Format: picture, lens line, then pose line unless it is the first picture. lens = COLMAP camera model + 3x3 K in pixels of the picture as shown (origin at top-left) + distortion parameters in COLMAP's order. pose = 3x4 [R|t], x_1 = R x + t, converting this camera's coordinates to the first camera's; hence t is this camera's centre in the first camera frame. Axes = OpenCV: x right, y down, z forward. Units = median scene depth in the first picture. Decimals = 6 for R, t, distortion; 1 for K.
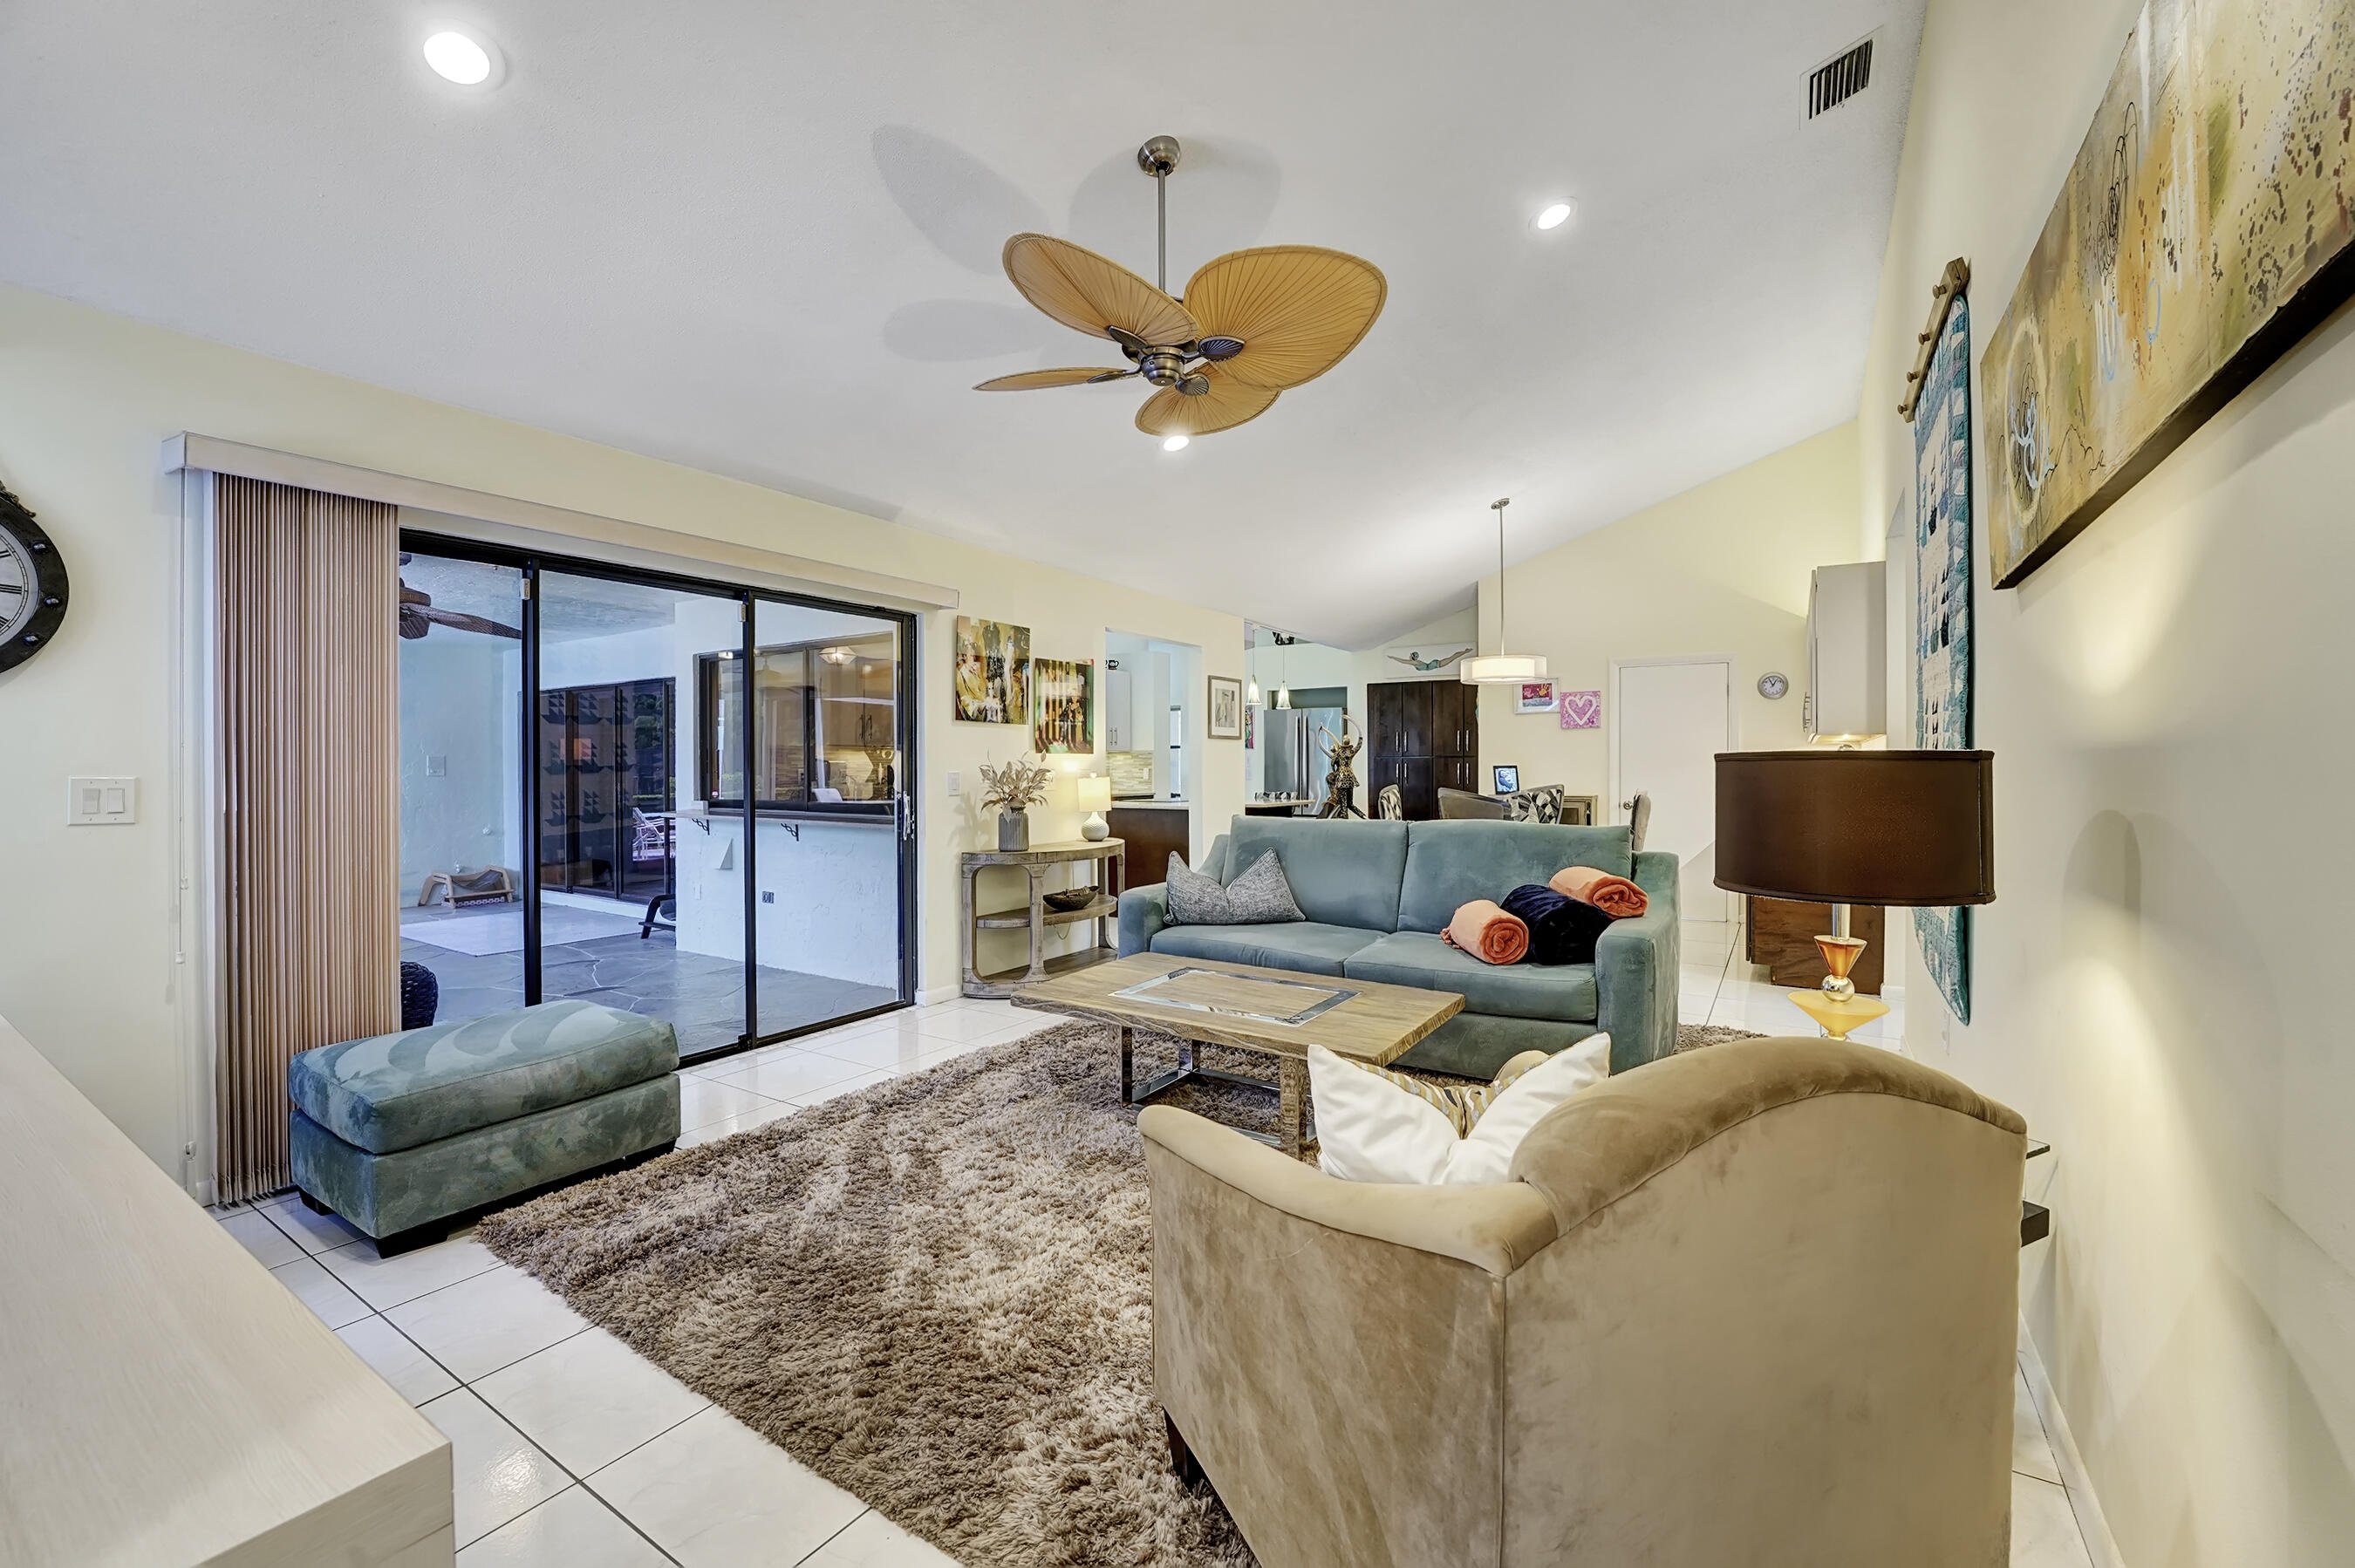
lens RADIAL K [[960.0, 0, 1185.2], [0, 960.0, 771.8], [0, 0, 1]] dist [0.000277, 0.000063]
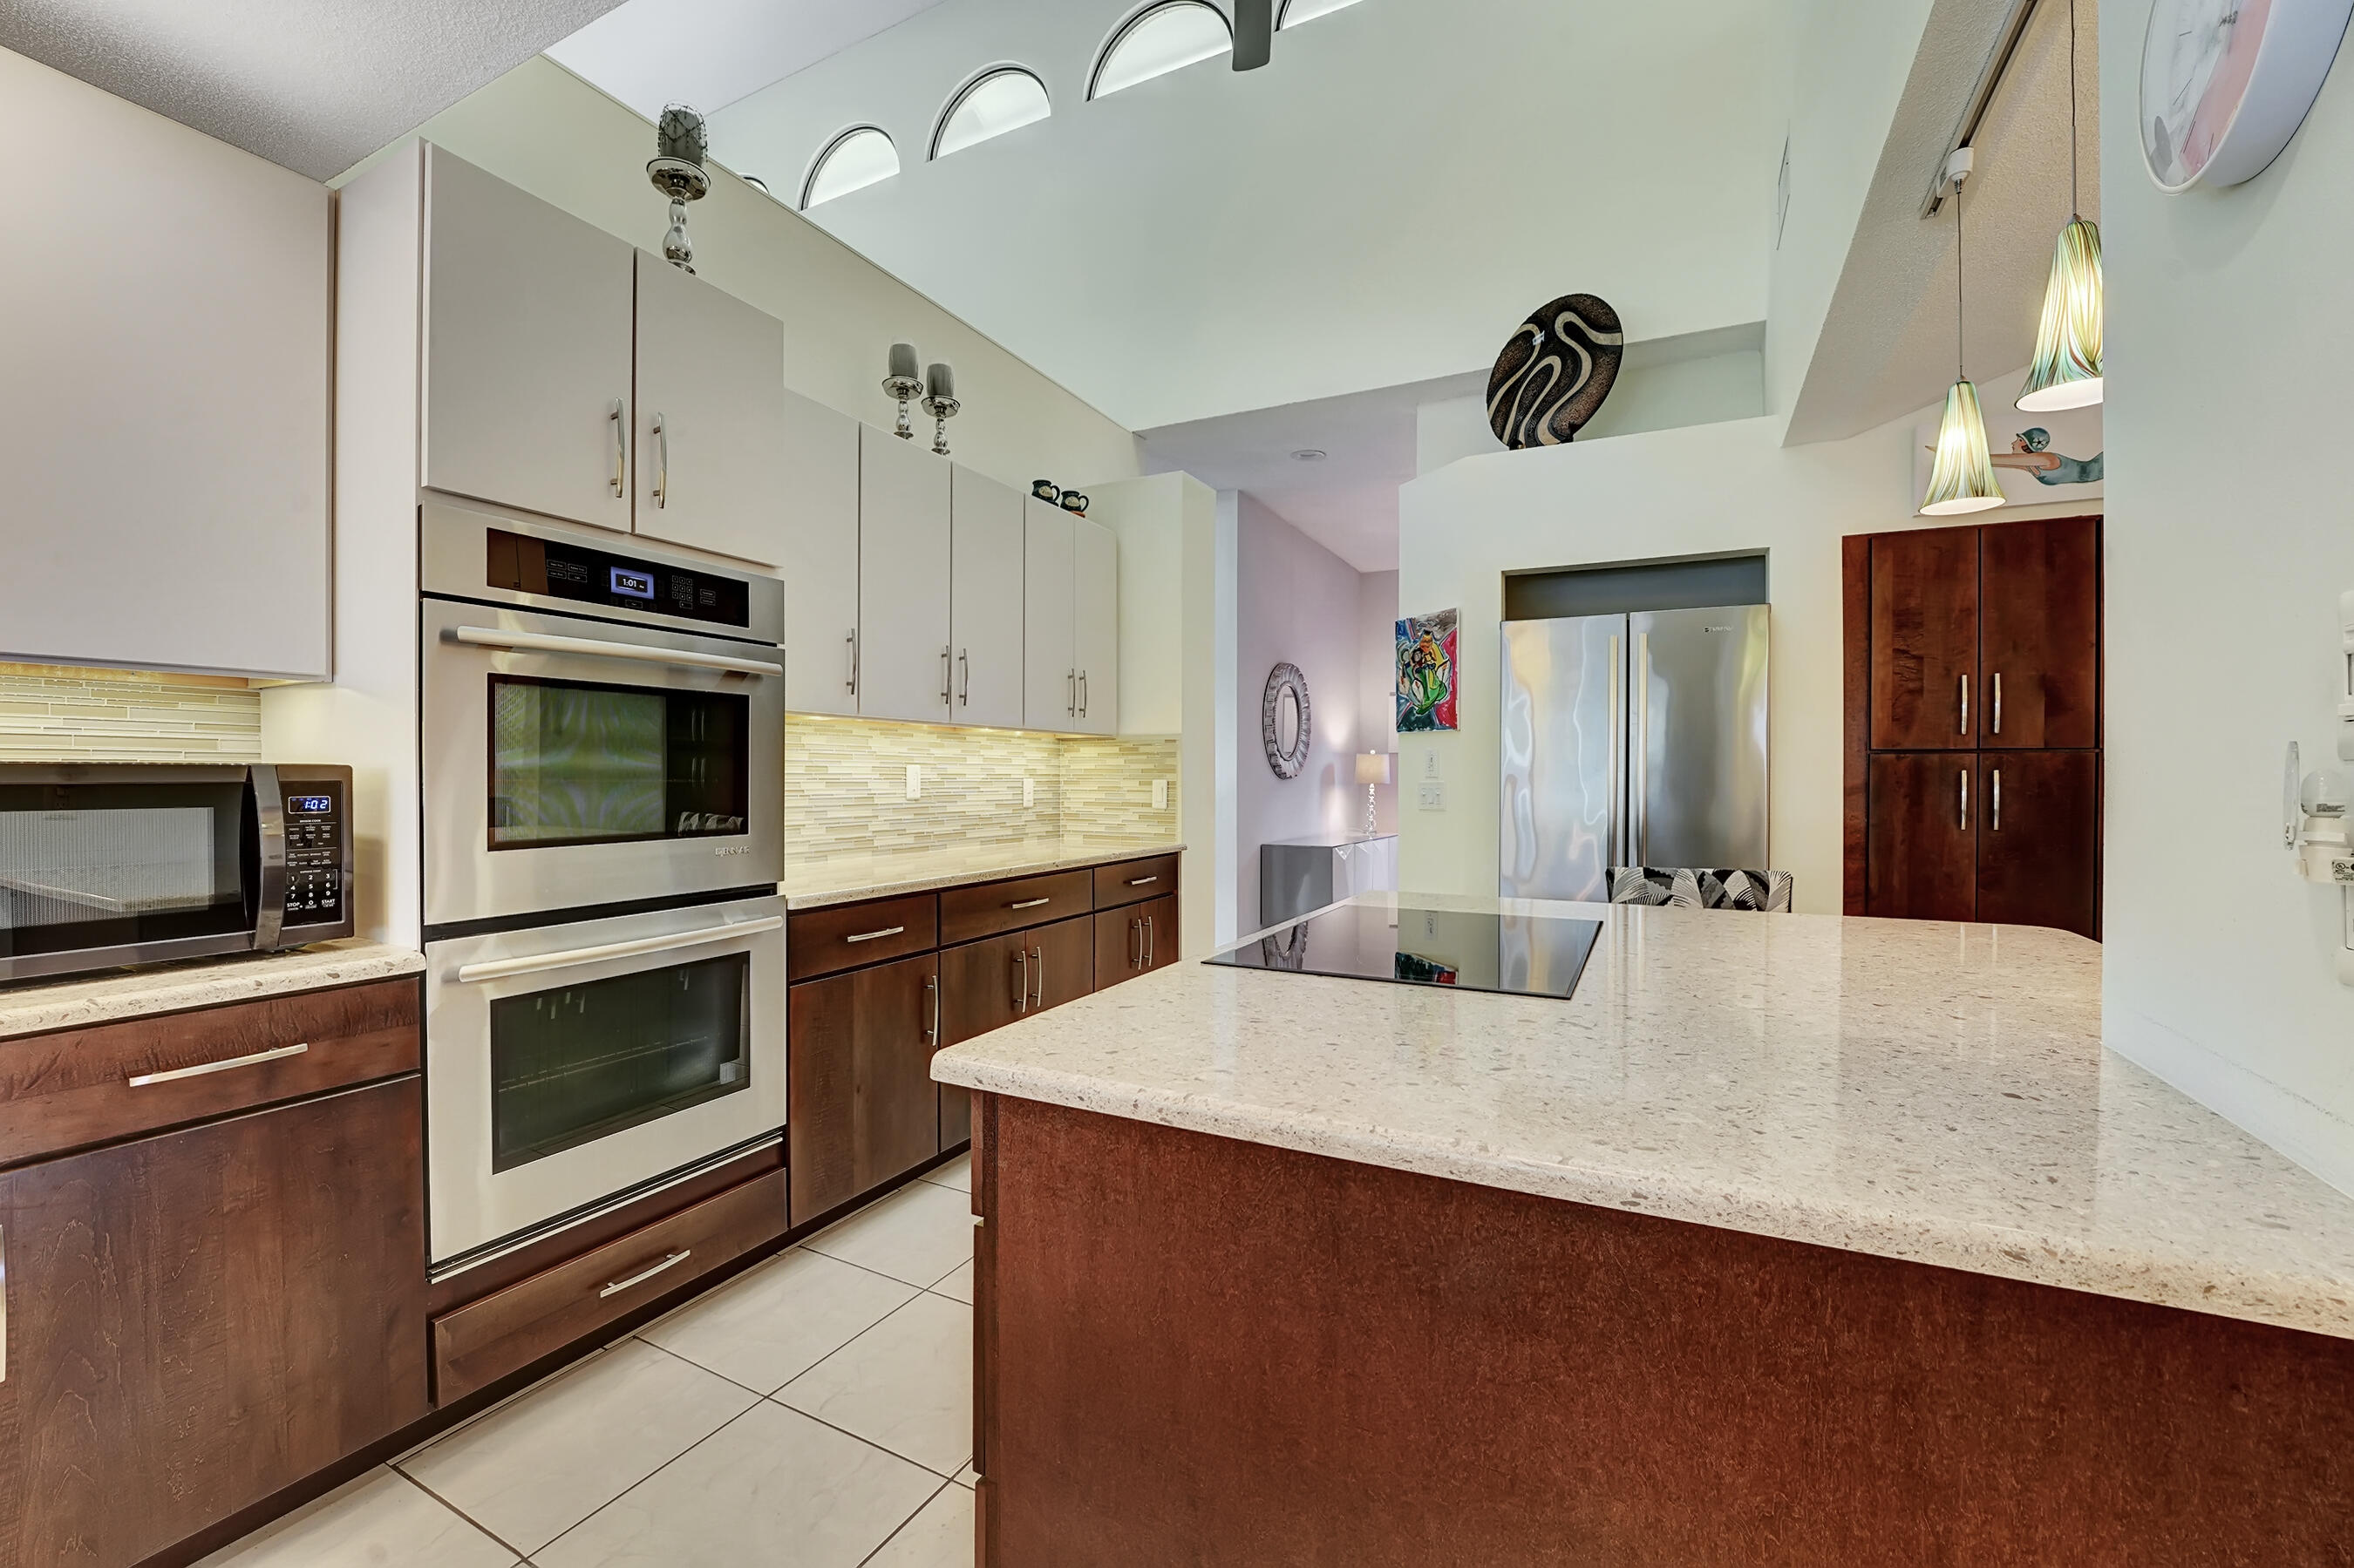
lens RADIAL K [[976.2, 0, 1175.1], [0, 976.2, 786.2], [0, 0, 1]] dist [-0.020538, 0.000189]
pose [[0.994437, 0.002146, 0.105308, -0.106346], [-0.002792, 0.999978, 0.005986, -0.005088], [-0.105292, -0.006246, 0.994422, 0.861177]]
